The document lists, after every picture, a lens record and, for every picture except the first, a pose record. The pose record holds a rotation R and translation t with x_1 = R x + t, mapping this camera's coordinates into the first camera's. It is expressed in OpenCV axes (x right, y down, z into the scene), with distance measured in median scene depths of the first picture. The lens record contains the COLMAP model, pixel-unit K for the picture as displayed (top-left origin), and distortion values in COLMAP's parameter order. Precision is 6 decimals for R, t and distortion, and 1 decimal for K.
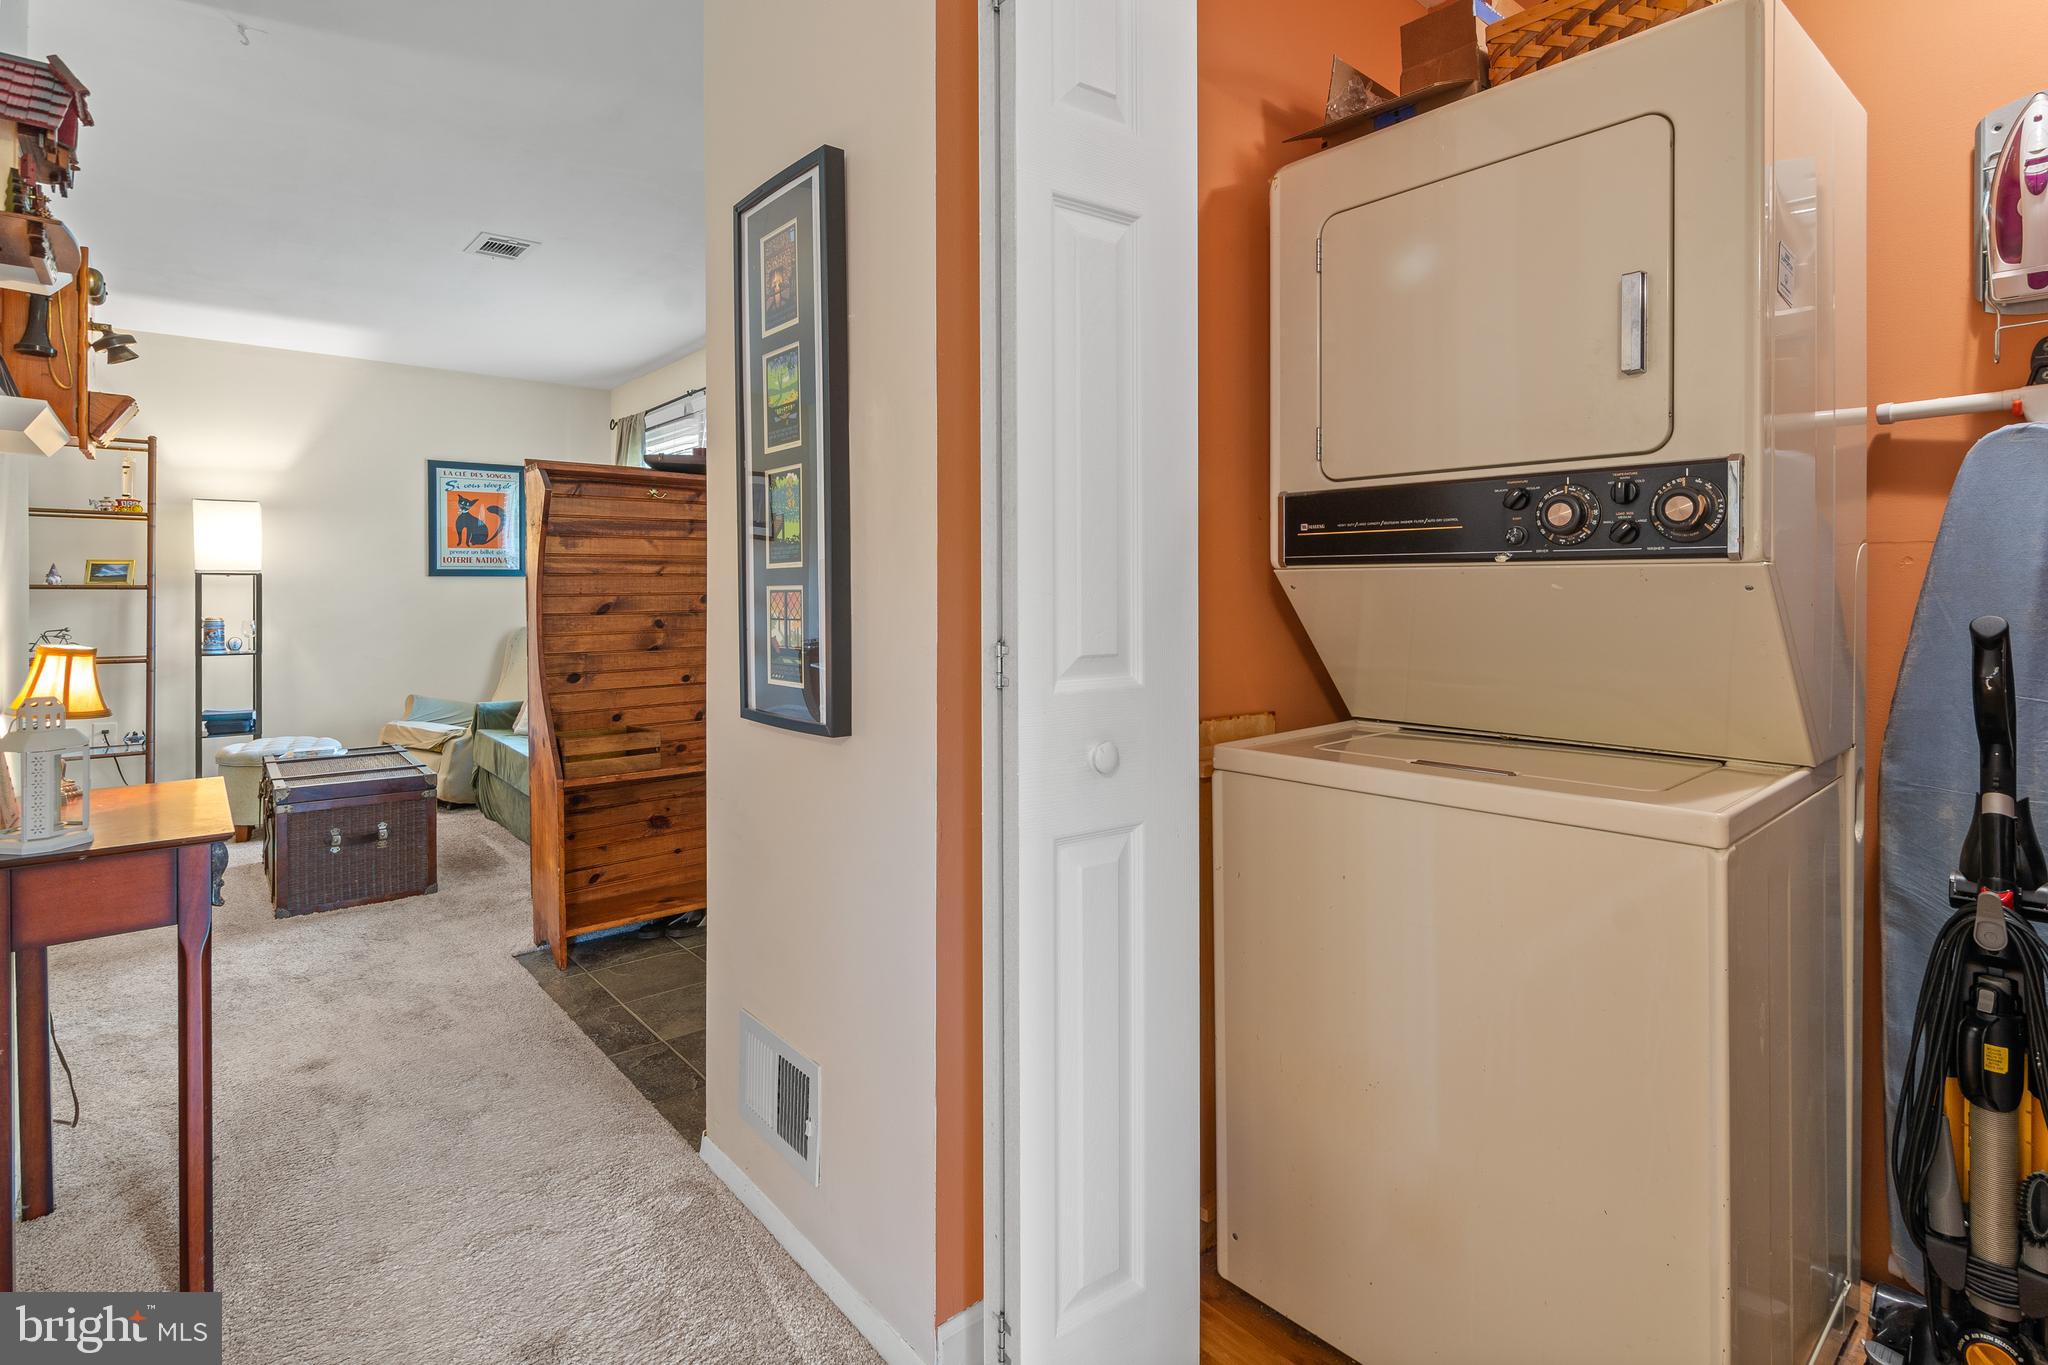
lens RADIAL K [[998.3, 0, 1023.3], [0, 998.3, 589.6], [0, 0, 1]] dist [-0.000693, -0.001295]
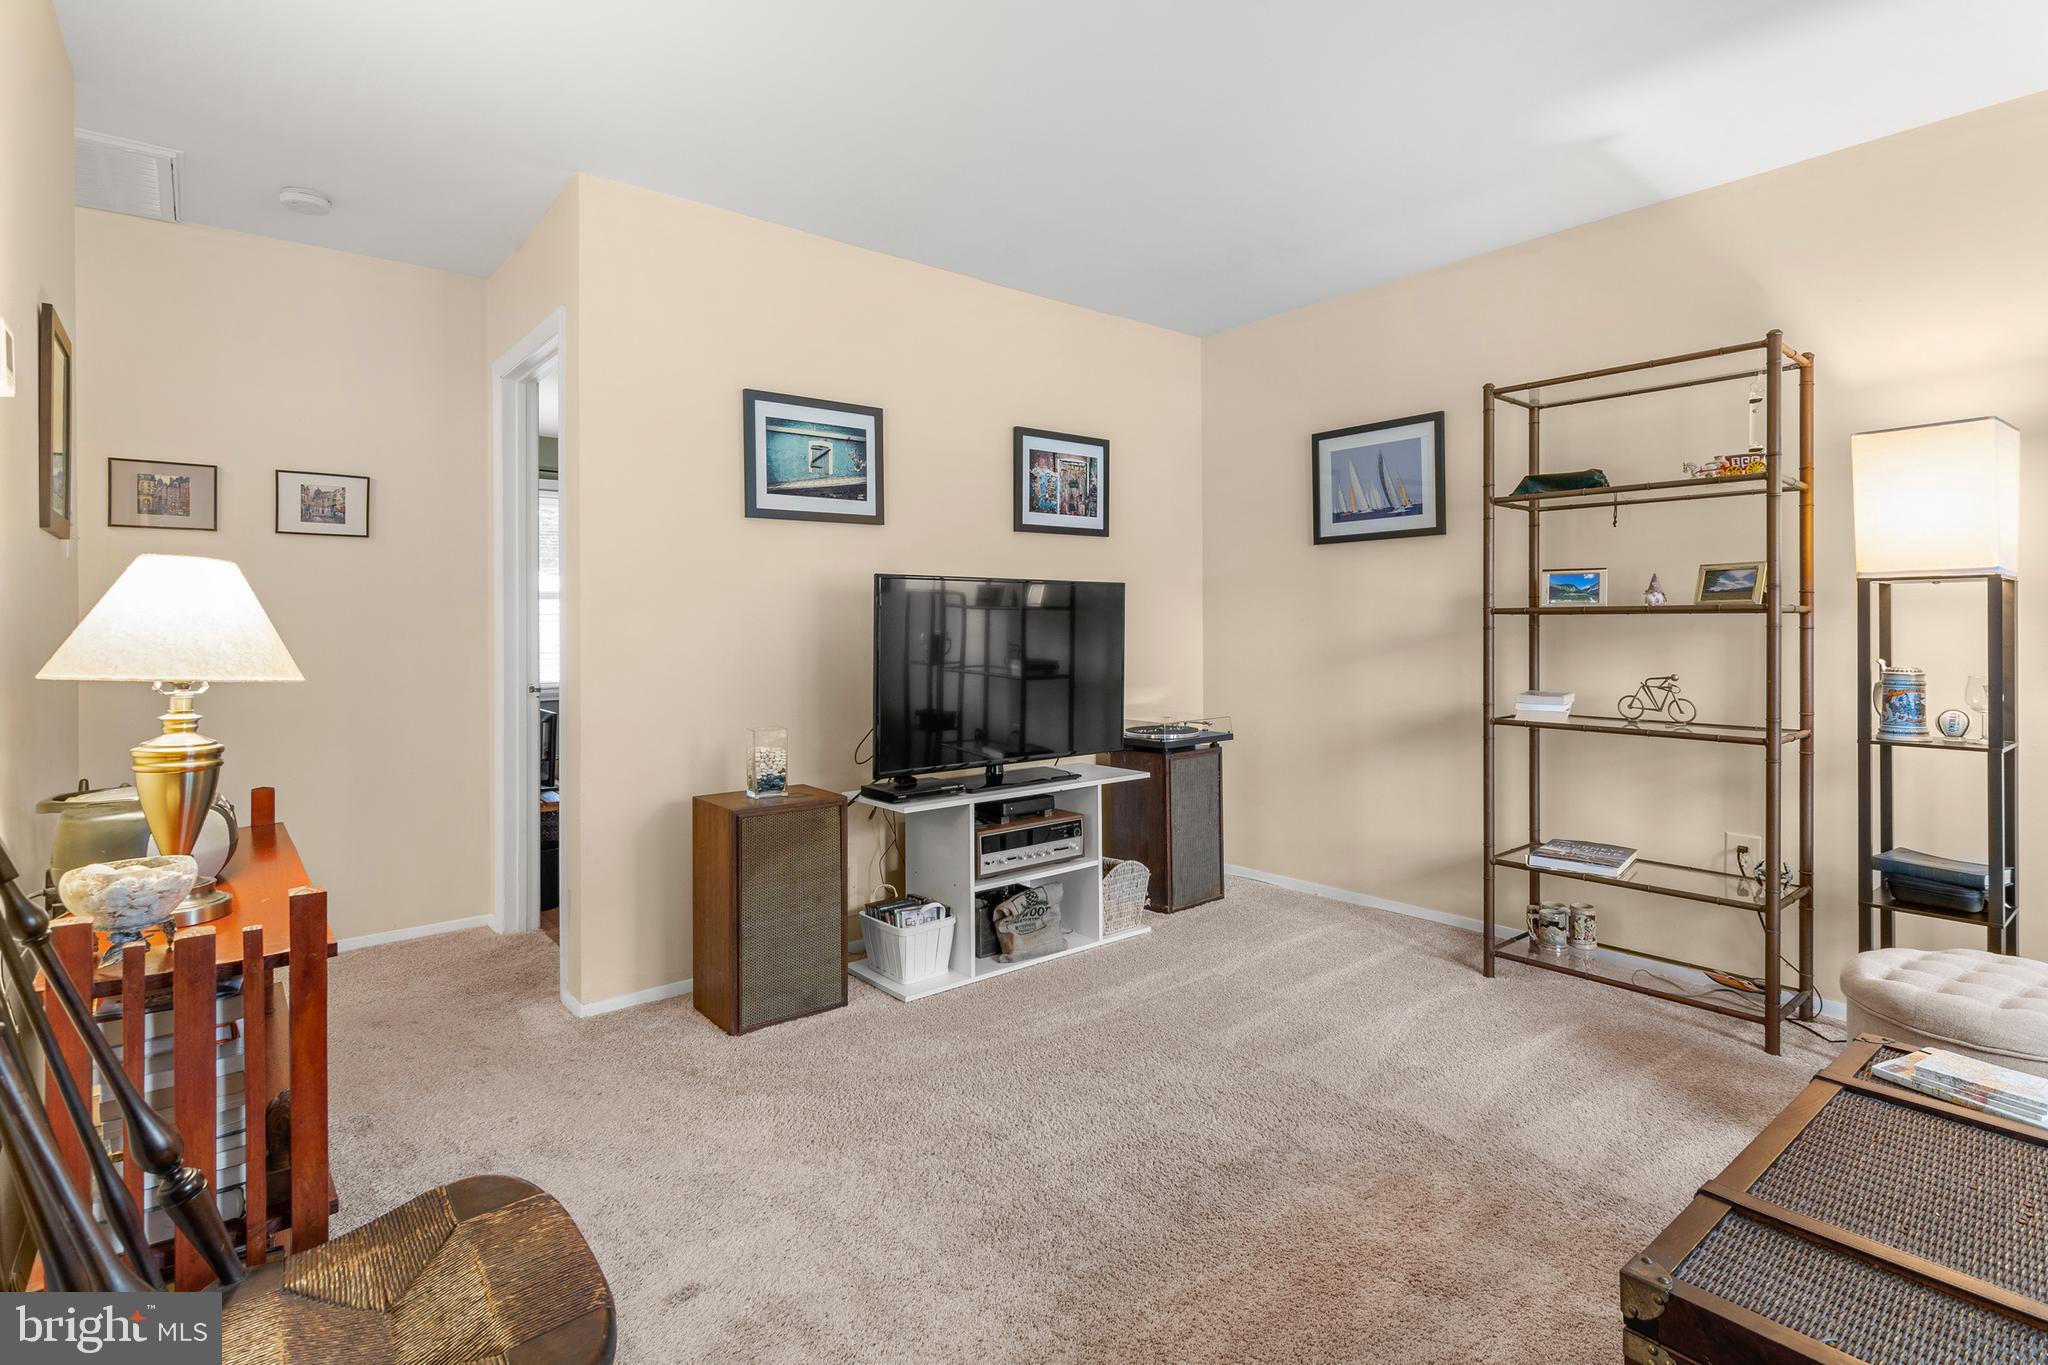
lens RADIAL K [[999.1, 0, 1028.3], [0, 999.1, 624.4], [0, 0, 1]] dist [0.010185, -0.010208]
pose [[-0.006973, -0.001369, -0.999975, -0.443200], [0.004553, 0.999989, -0.001401, 0.007578], [0.999965, -0.004563, -0.006967, 0.812090]]
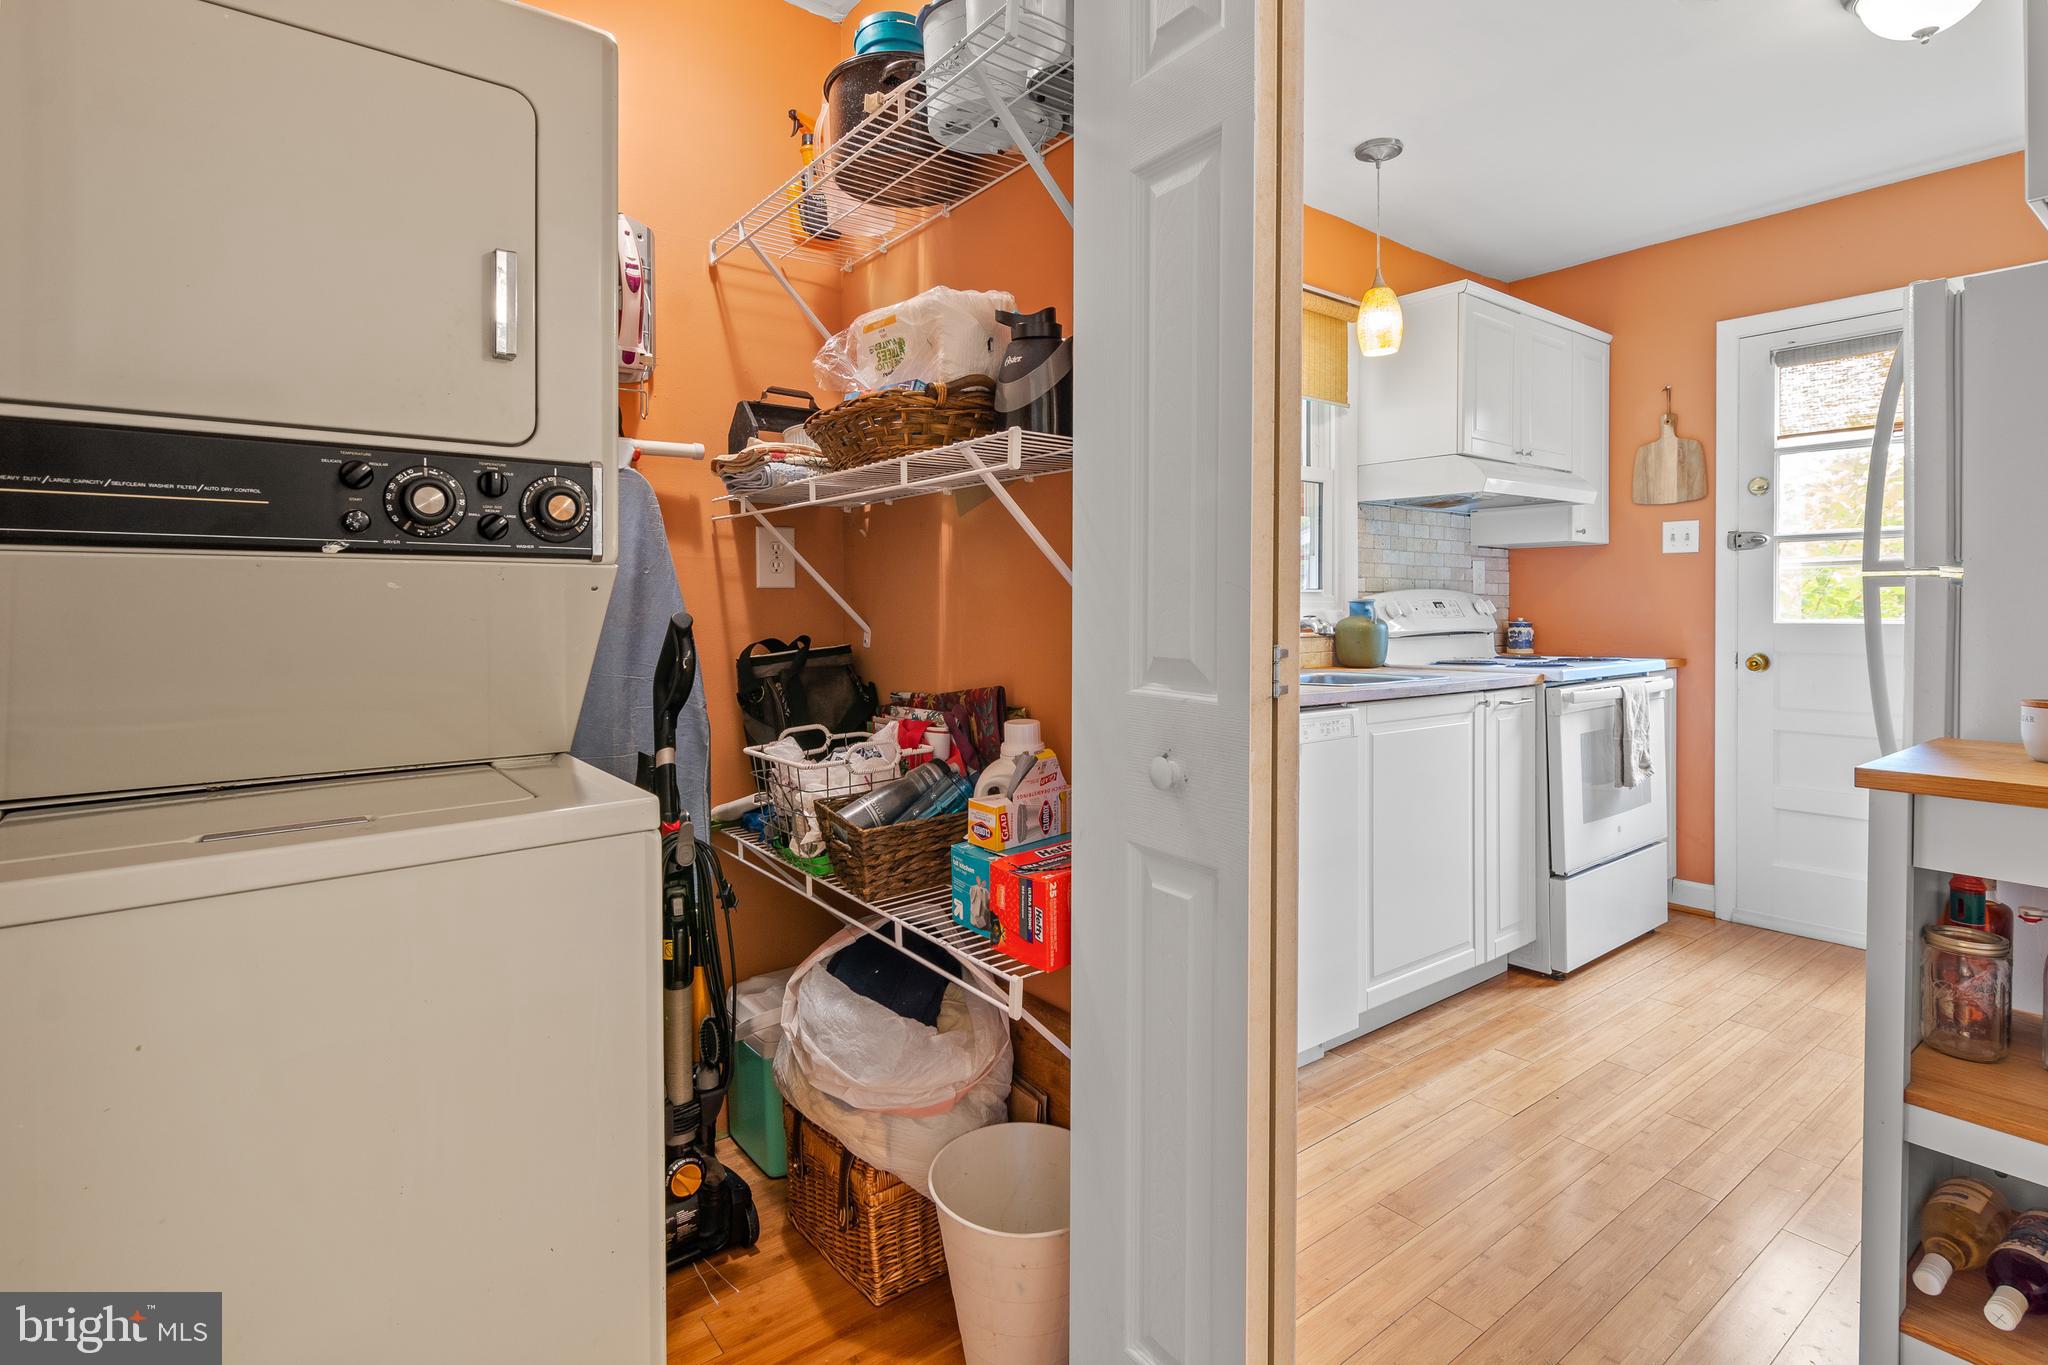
lens RADIAL K [[998.0, 0, 1019.6], [0, 998.0, 612.0], [0, 0, 1]] dist [-0.001761, -0.001435]
pose [[0.041448, -0.009989, 0.999091, -0.110495], [0.001408, 0.999950, 0.009940, 0.004678], [-0.999140, 0.000994, 0.041460, 0.172436]]
